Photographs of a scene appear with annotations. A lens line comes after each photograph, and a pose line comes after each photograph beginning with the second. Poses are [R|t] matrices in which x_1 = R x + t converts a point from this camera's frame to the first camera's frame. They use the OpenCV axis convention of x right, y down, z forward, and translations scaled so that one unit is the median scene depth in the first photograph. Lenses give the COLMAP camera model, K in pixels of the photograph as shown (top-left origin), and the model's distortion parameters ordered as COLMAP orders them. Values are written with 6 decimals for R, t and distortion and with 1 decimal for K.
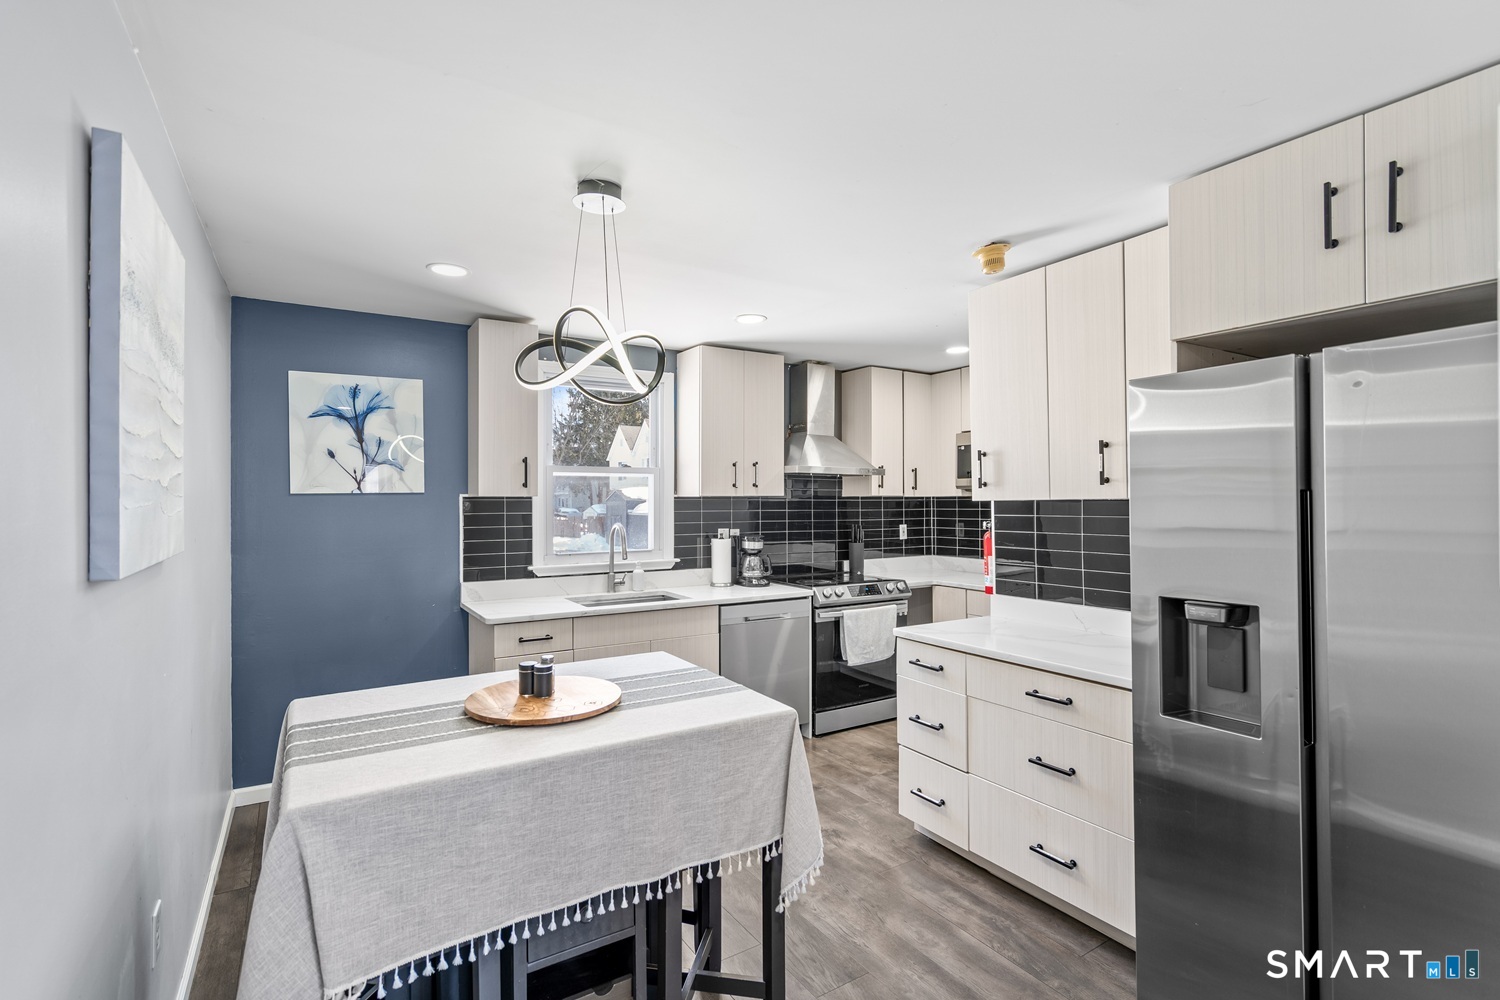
lens RADIAL K [[730.4, 0, 751.3], [0, 730.4, 496.3], [0, 0, 1]] dist [-0.020285, -0.000153]
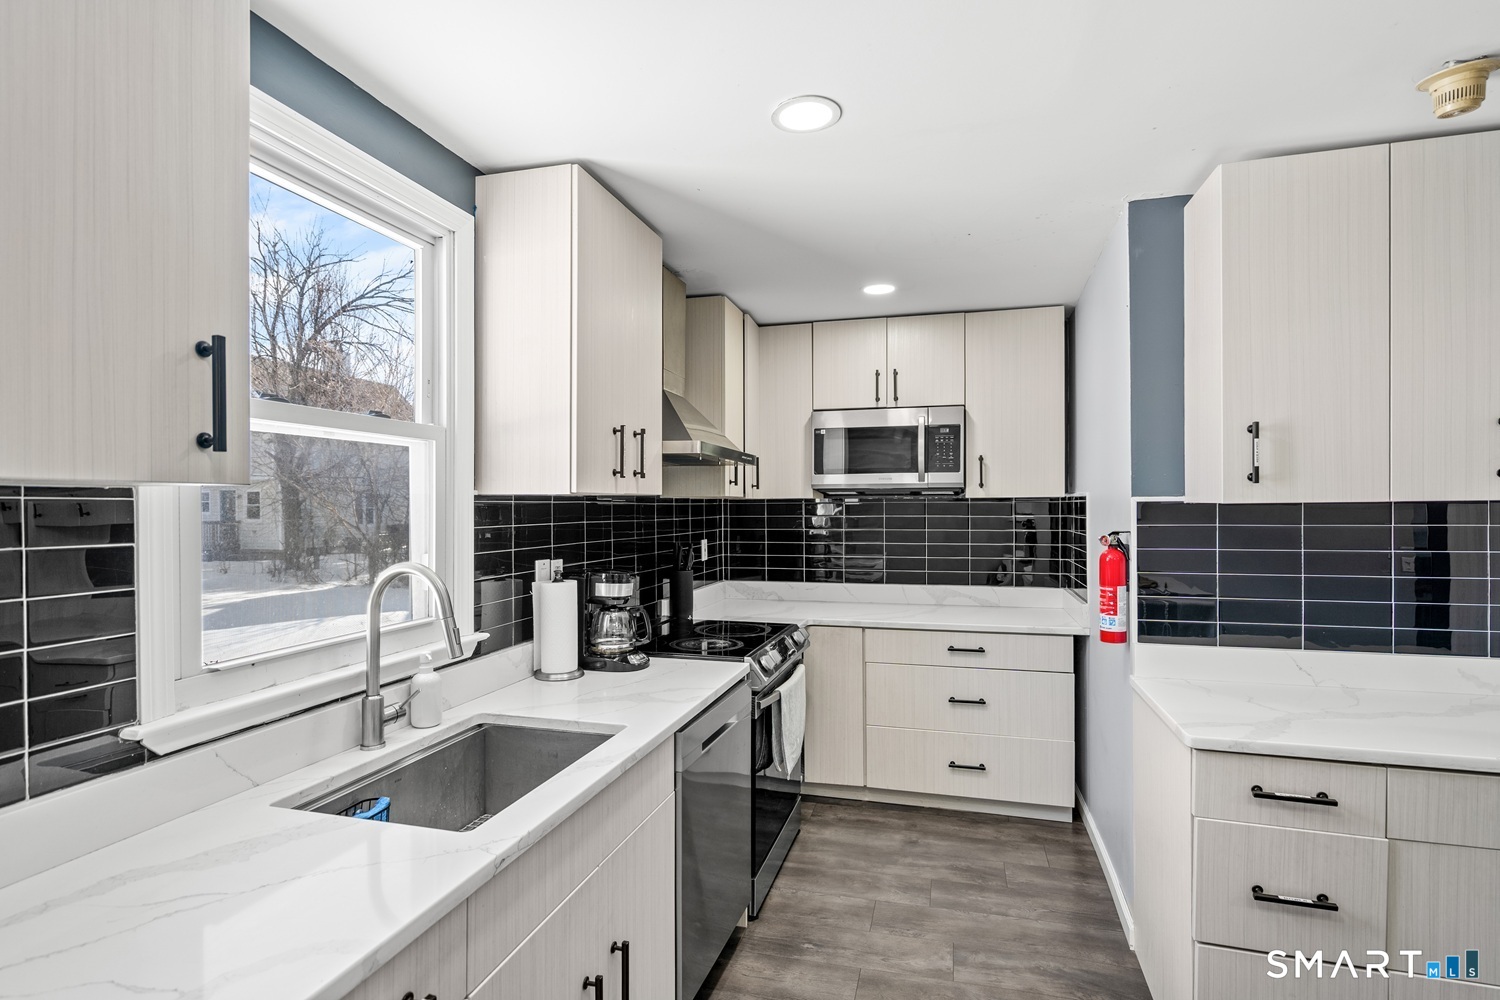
lens RADIAL K [[730.4, 0, 750.3], [0, 730.4, 508.6], [0, 0, 1]] dist [-0.020285, -0.000153]
pose [[0.739015, -0.000959, 0.673688, -0.278285], [-0.004575, 0.999969, 0.006442, 0.005626], [-0.673673, -0.007843, 0.738988, 0.554143]]
